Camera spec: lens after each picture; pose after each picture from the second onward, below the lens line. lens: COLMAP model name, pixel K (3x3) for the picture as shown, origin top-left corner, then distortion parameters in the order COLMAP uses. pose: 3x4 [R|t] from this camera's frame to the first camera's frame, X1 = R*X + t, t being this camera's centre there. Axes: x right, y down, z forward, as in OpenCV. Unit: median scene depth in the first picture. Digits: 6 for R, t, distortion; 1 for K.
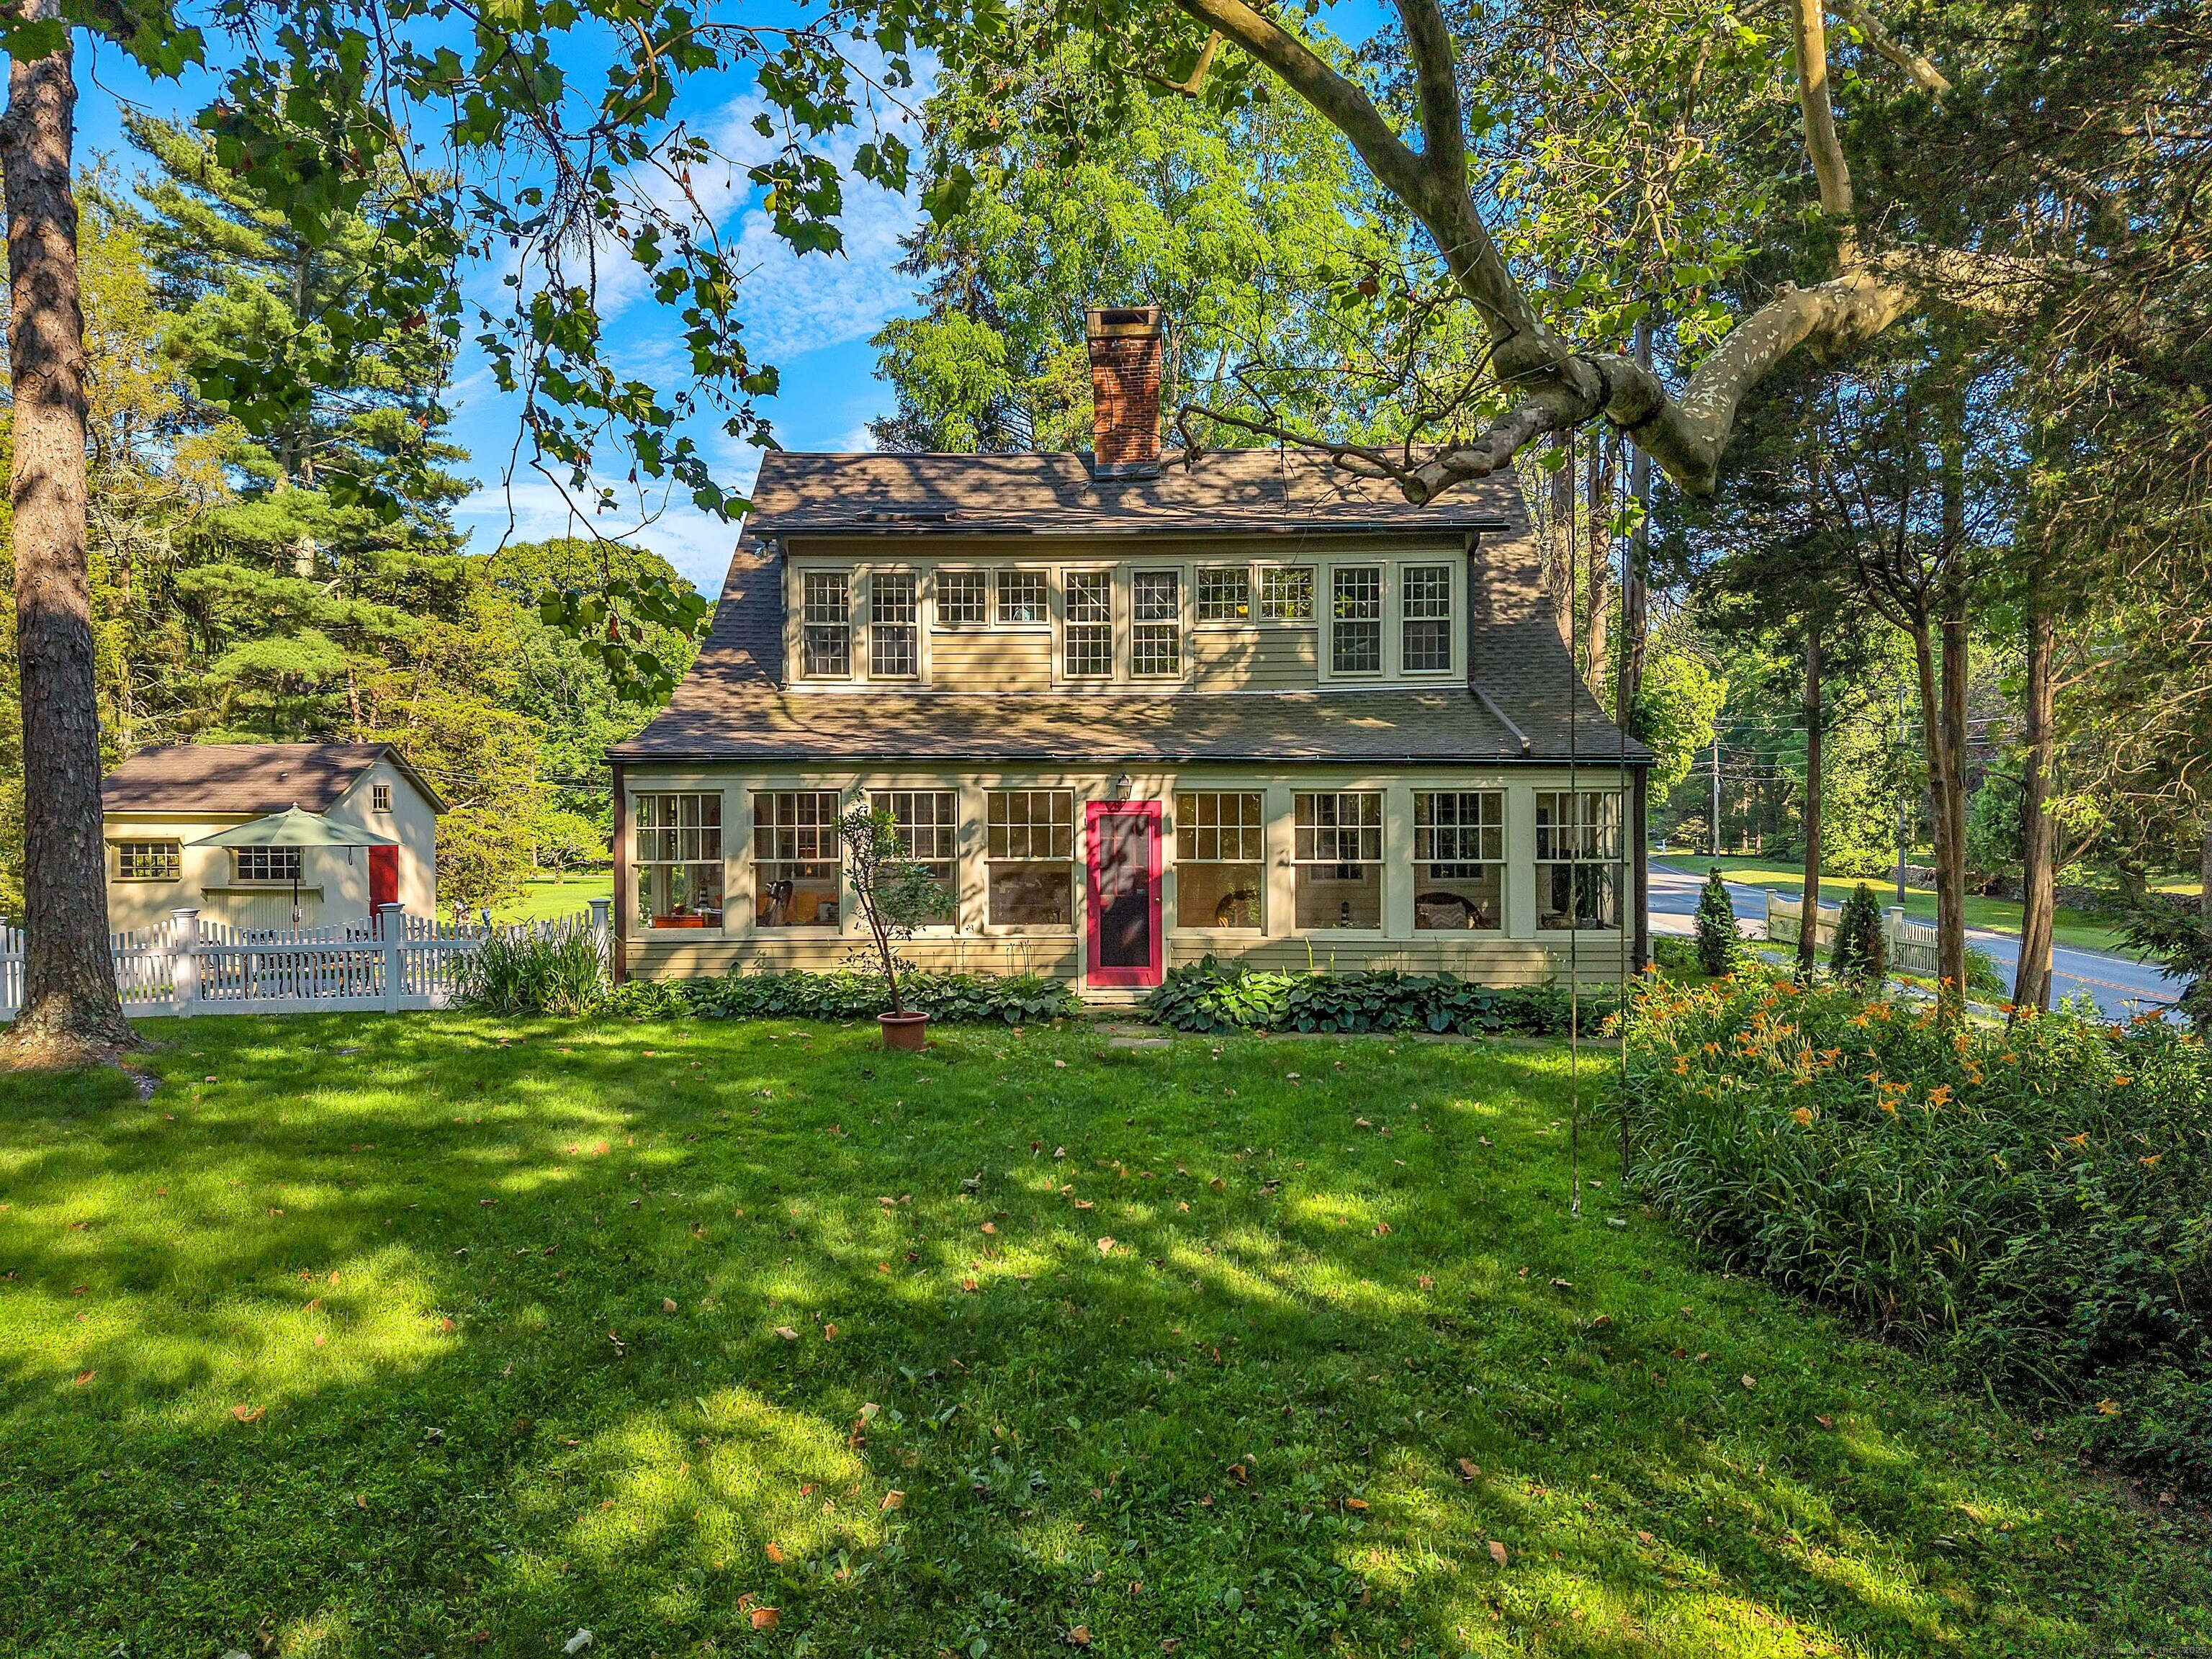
lens RADIAL K [[1541.6, 0, 1106.0], [0, 1541.6, 829.5], [0, 0, 1]] dist [0.053892, -0.001418]
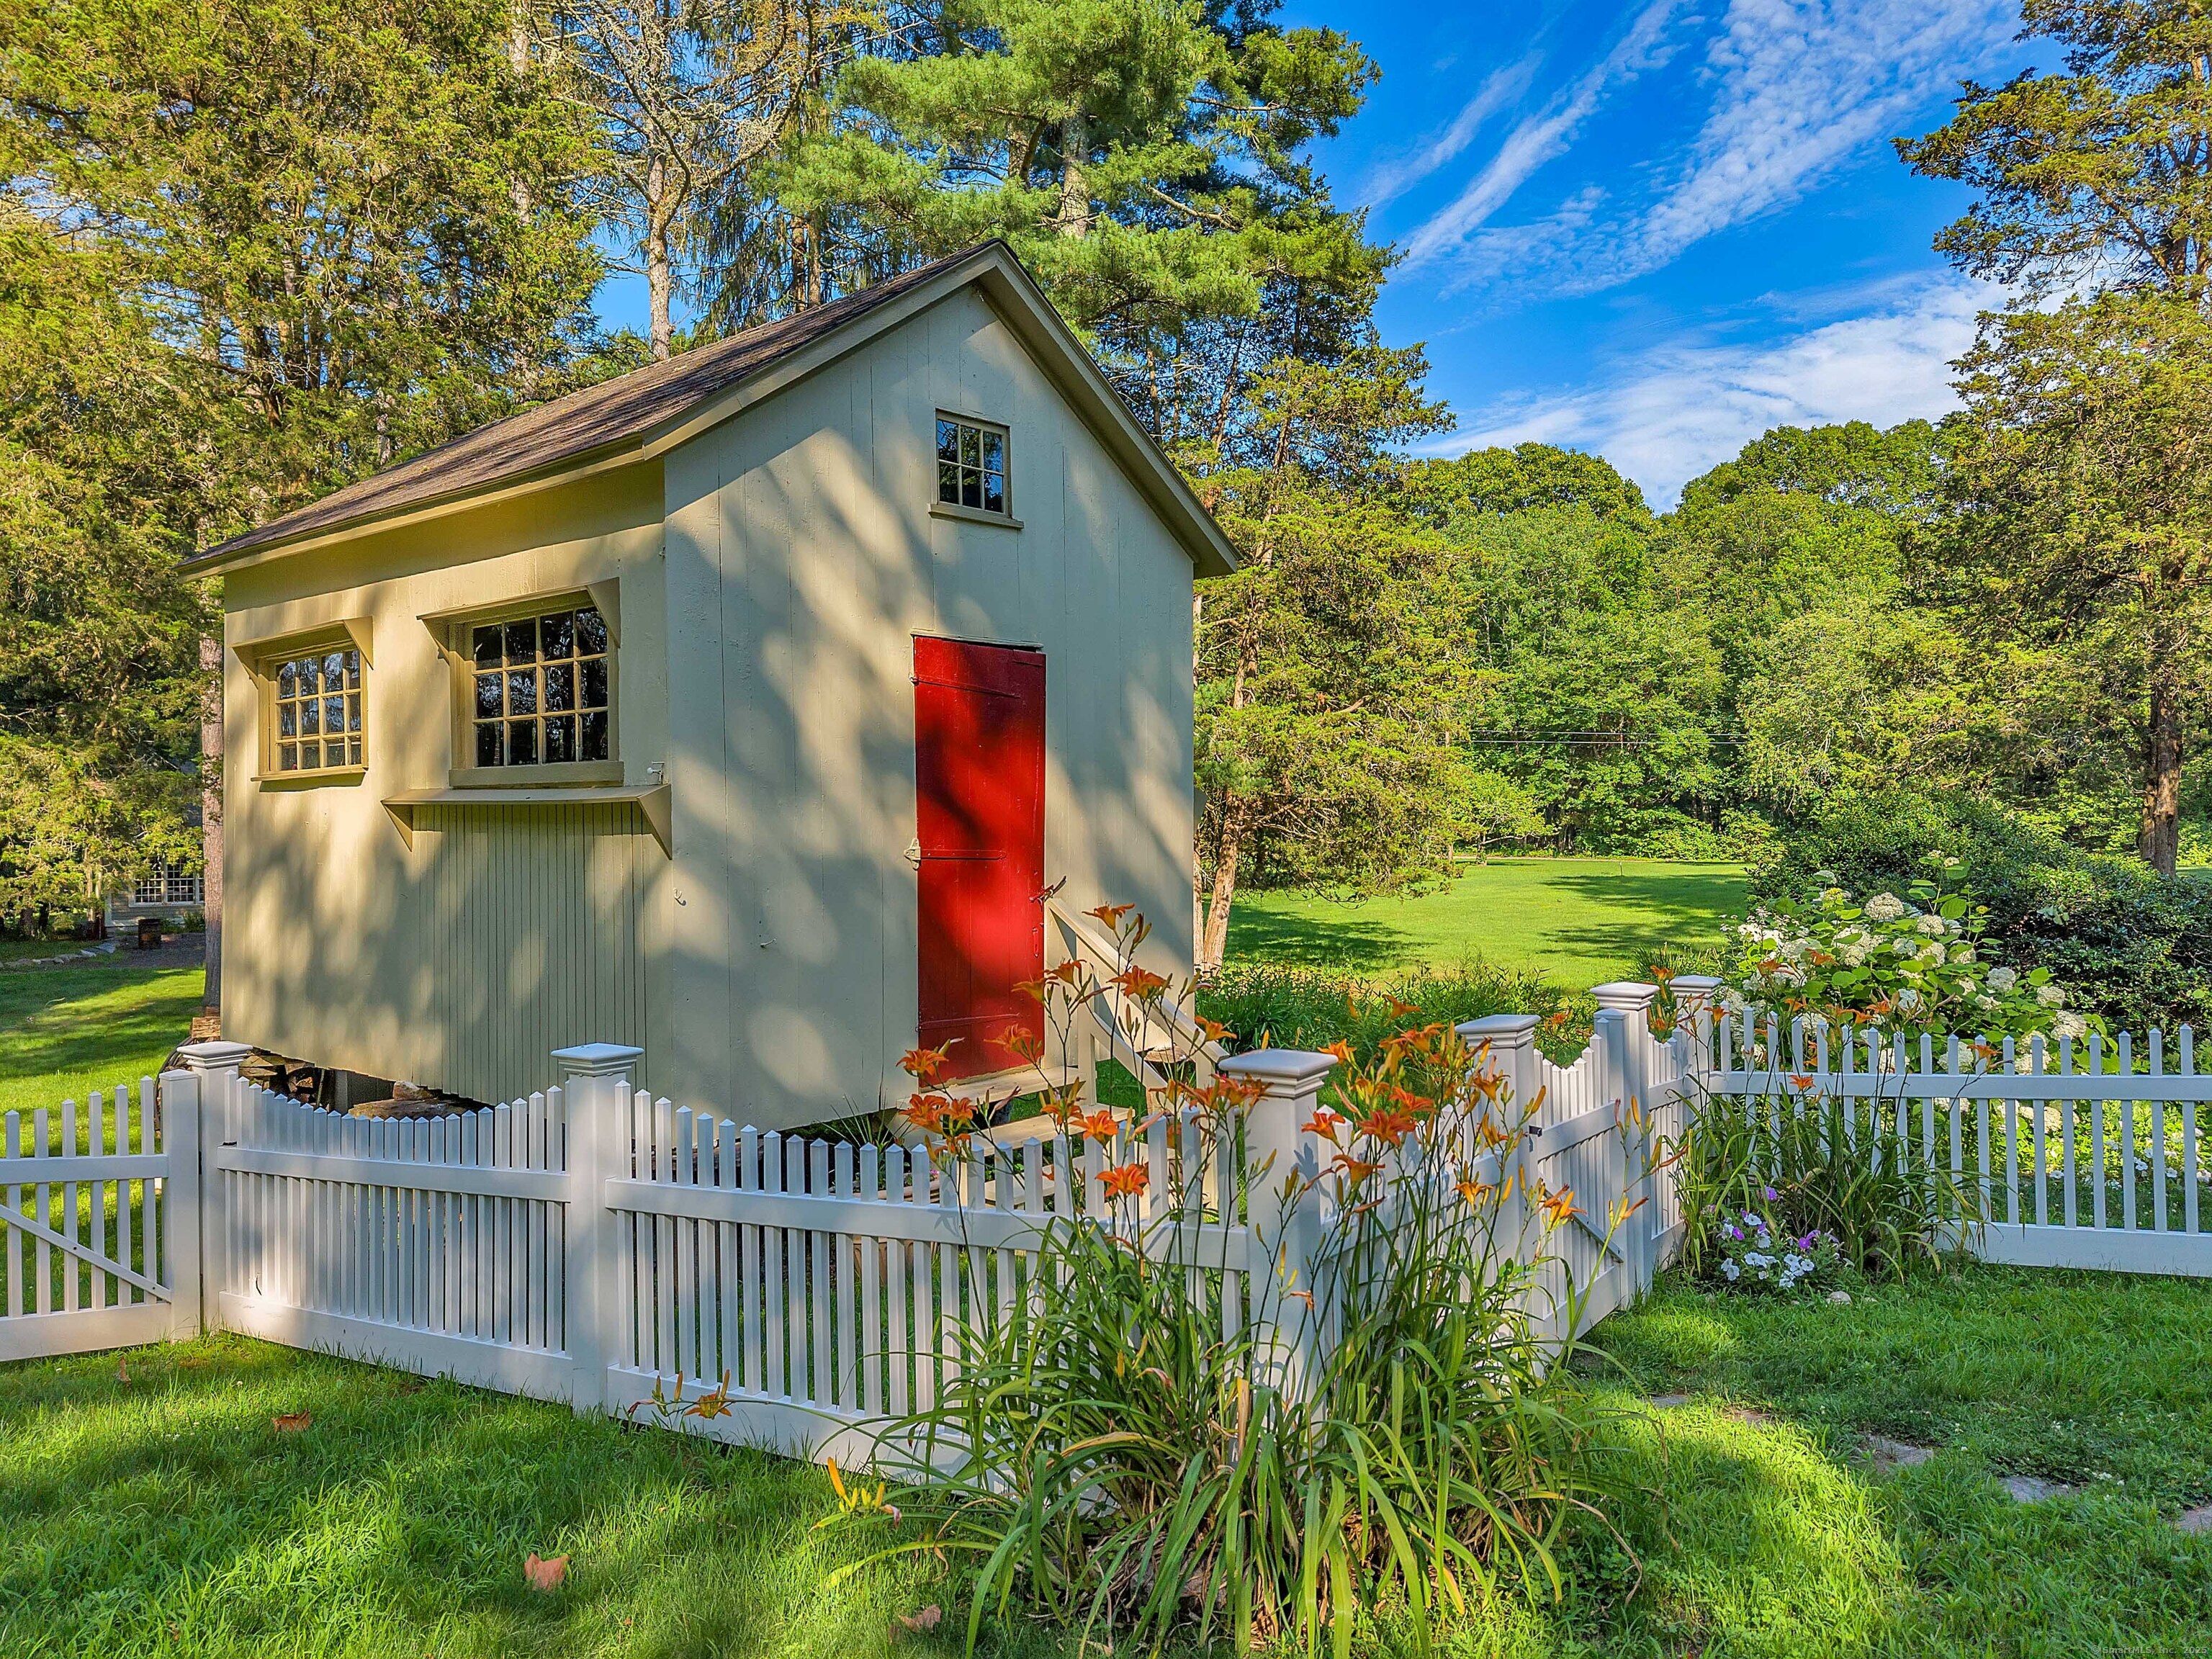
lens RADIAL K [[1541.6, 0, 1106.0], [0, 1541.6, 829.5], [0, 0, 1]] dist [0.053892, -0.001418]
pose [[0.843616, 0.000853, -0.536946, -0.092845], [0.002595, 0.999981, 0.005665, 0.011682], [0.536941, -0.006173, 0.843598, 0.239954]]
